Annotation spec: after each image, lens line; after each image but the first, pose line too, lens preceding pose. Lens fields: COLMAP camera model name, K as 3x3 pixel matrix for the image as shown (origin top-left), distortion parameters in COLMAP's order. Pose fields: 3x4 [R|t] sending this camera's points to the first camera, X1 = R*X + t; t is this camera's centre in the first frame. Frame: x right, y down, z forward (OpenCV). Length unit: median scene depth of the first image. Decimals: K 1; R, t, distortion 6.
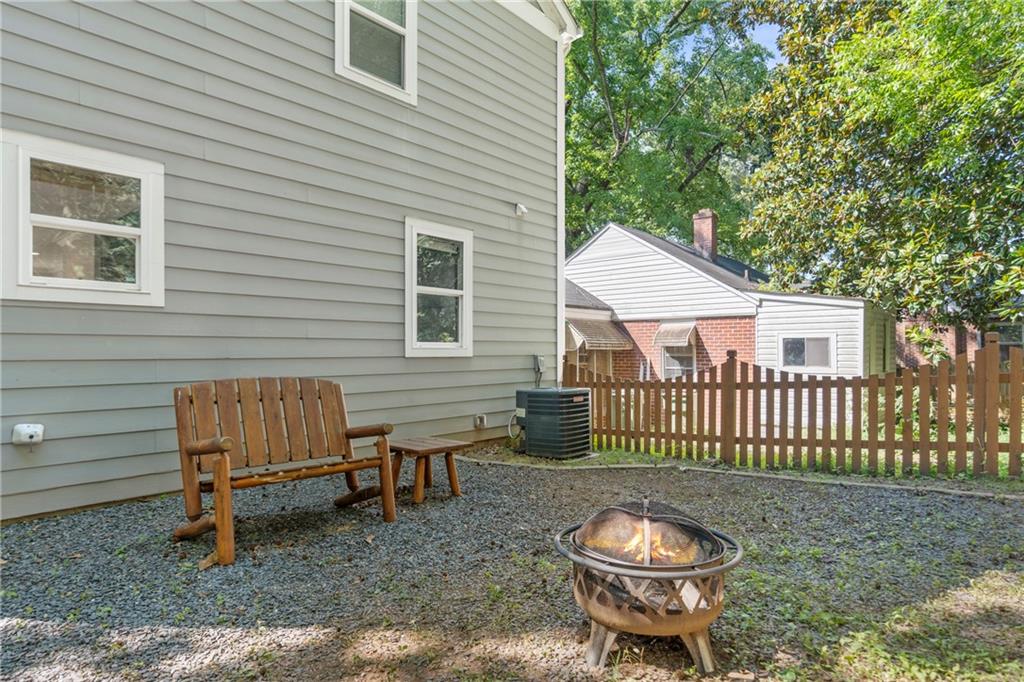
lens RADIAL K [[578.1, 0, 516.5], [0, 578.1, 339.2], [0, 0, 1]] dist [0.002212, 0.001552]
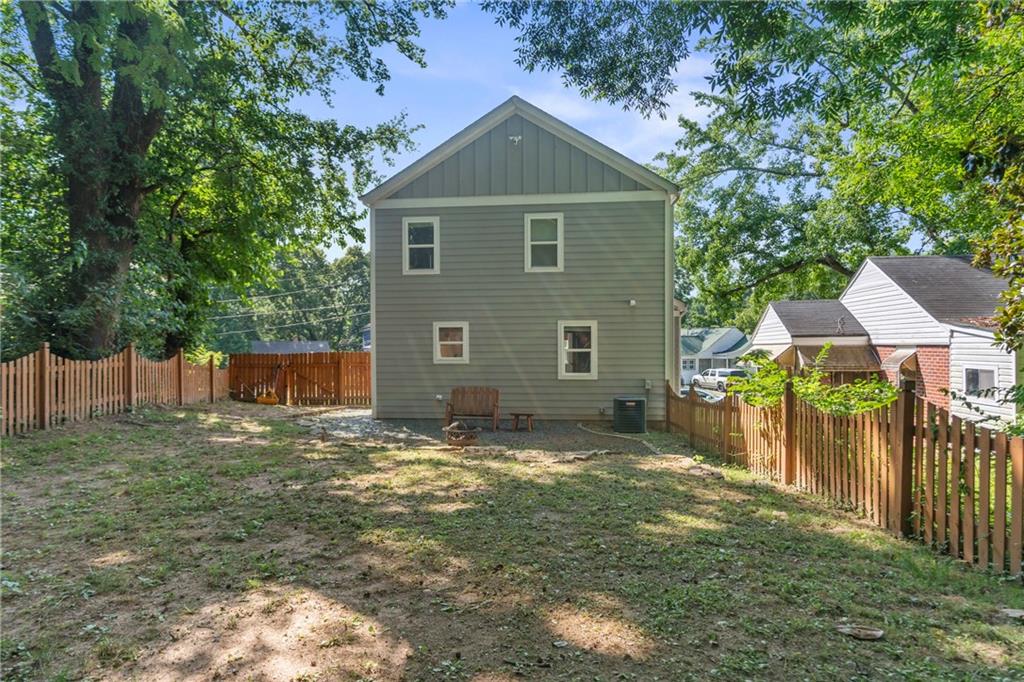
lens RADIAL K [[578.1, 0, 512.4], [0, 578.1, 341.2], [0, 0, 1]] dist [0.002212, 0.001552]
pose [[0.584879, -0.008480, -0.811076, 1.057097], [0.020920, 0.999770, 0.004633, -0.091956], [0.810850, -0.019677, 0.584923, -0.355185]]
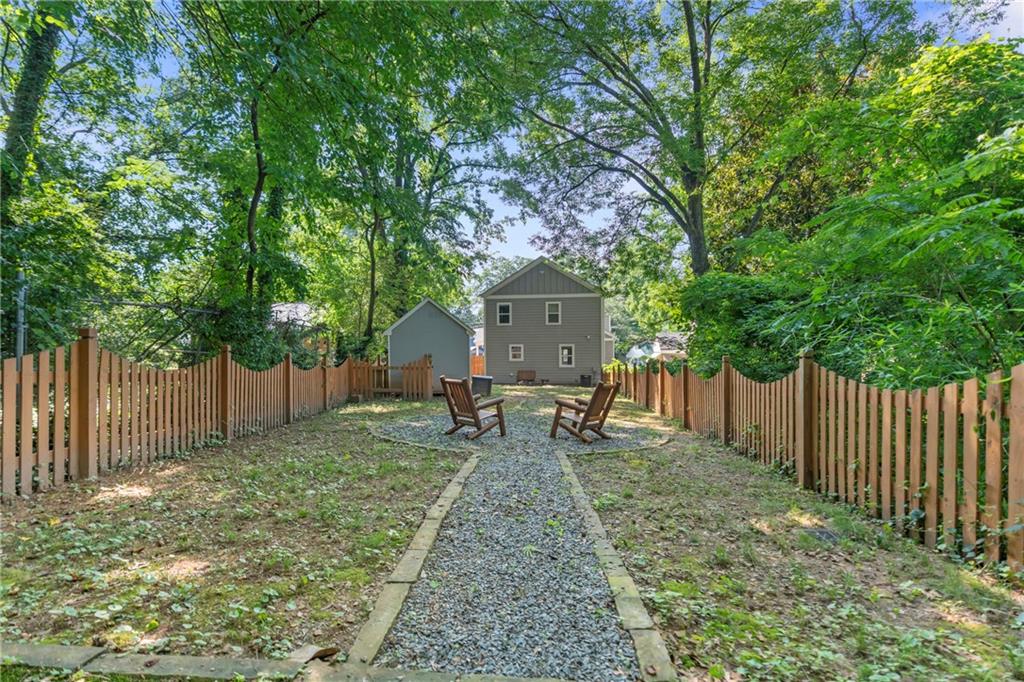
lens RADIAL K [[473.6, 0, 511.9], [0, 473.6, 348.8], [0, 0, 1]] dist [-0.010016, 0.002329]
pose [[0.535883, -0.015689, -0.844147, 2.394153], [0.017610, 0.999818, -0.007402, -0.087442], [0.844109, -0.010899, 0.536061, -1.325060]]
